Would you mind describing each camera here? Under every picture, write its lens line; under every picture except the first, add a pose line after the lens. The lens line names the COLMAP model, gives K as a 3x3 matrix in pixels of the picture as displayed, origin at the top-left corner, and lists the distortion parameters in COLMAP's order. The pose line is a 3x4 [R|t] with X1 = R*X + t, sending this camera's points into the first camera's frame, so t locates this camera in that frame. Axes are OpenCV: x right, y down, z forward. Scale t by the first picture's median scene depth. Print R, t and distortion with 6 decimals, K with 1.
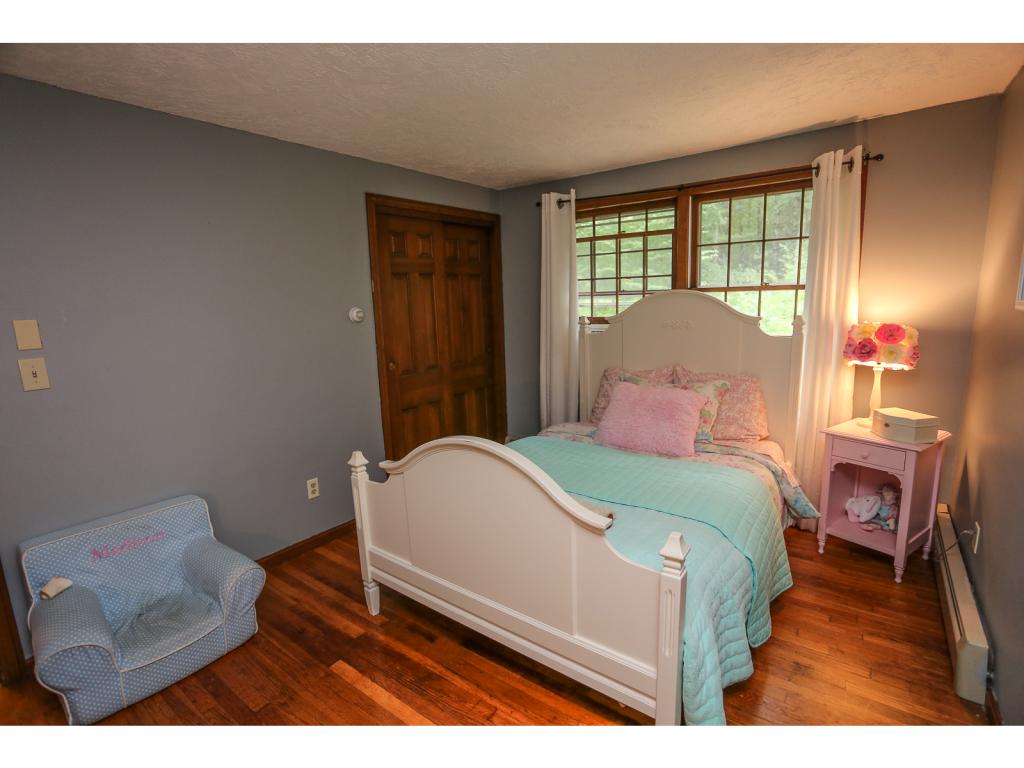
lens RADIAL K [[517.5, 0, 511.0], [0, 517.5, 388.8], [0, 0, 1]] dist [-0.038669, 0.000718]
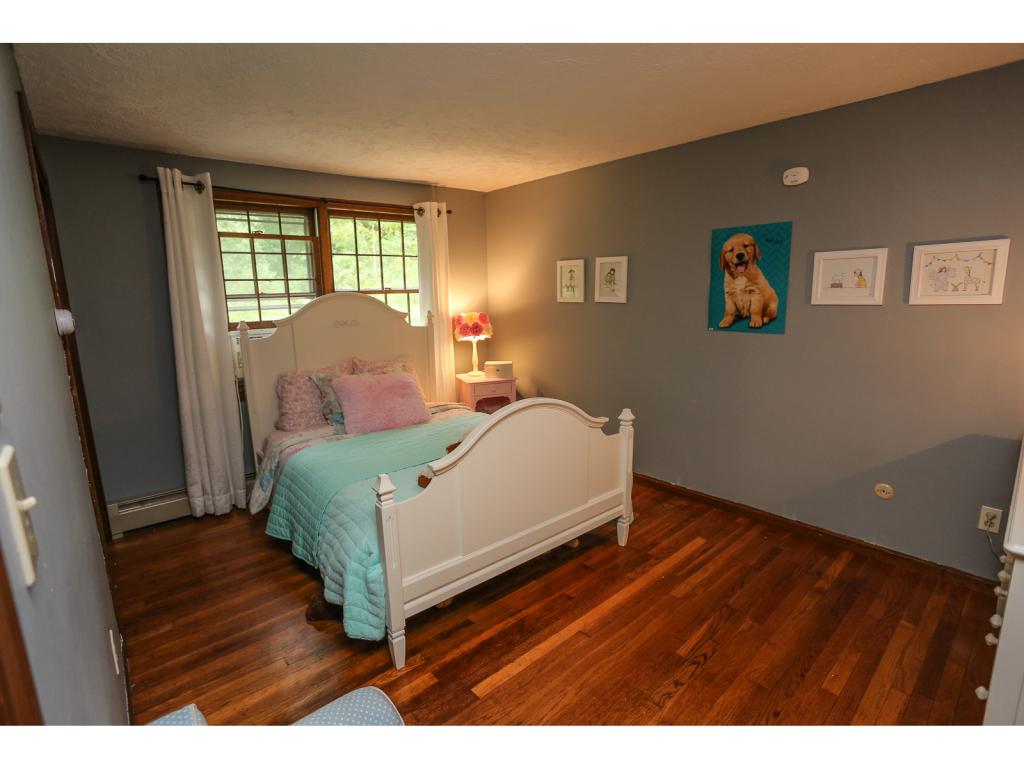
lens RADIAL K [[517.5, 0, 511.0], [0, 517.5, 388.8], [0, 0, 1]] dist [-0.038669, 0.000718]
pose [[0.190432, -0.150061, 0.970163, -0.708840], [0.186142, 0.975840, 0.114402, -0.044228], [-0.963891, 0.158802, 0.213764, 0.421887]]
